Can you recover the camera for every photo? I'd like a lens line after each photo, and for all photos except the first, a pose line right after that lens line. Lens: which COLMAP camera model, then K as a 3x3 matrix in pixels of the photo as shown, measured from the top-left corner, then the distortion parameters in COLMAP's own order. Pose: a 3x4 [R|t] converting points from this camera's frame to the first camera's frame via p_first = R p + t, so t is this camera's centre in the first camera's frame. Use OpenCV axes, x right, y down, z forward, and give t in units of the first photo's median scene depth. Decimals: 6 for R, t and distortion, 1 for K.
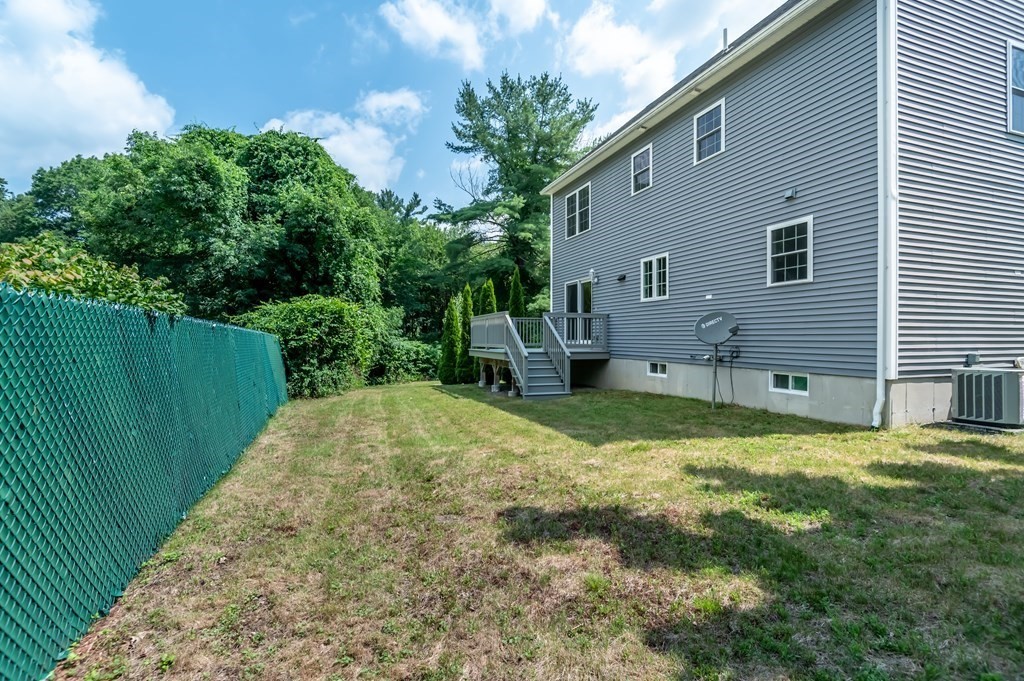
lens RADIAL K [[472.7, 0, 512.9], [0, 472.7, 338.1], [0, 0, 1]] dist [0.005837, -0.005362]
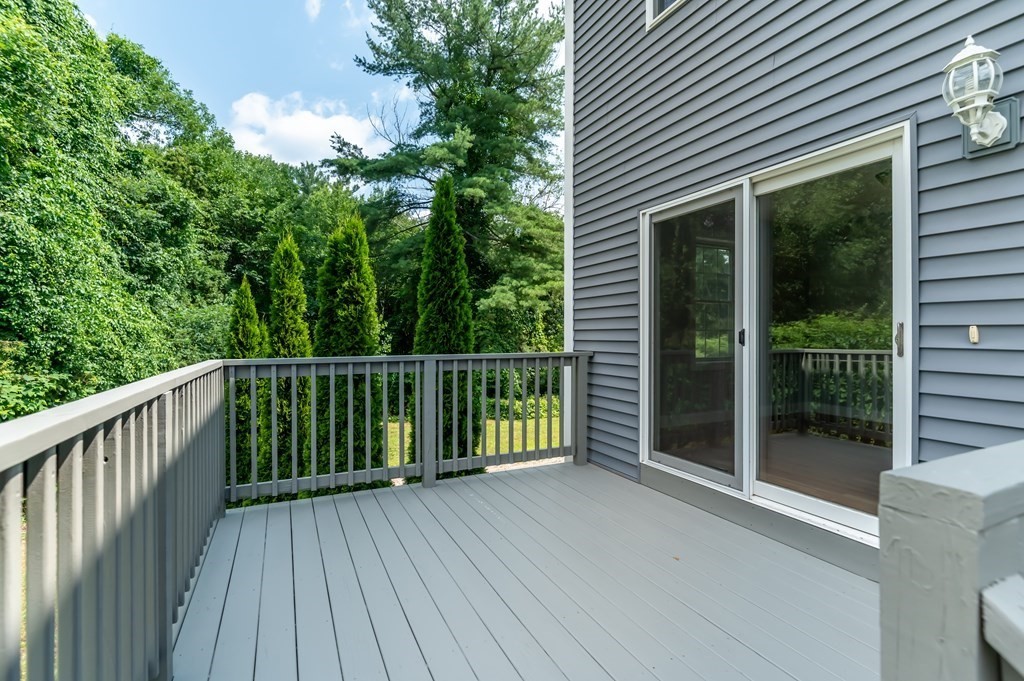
lens RADIAL K [[472.7, 0, 512.2], [0, 472.7, 333.9], [0, 0, 1]] dist [0.005837, -0.005362]
pose [[0.994390, -0.001869, 0.105757, 0.007815], [0.002035, 0.999997, -0.001460, -0.022432], [-0.105754, 0.001667, 0.994391, 0.319226]]
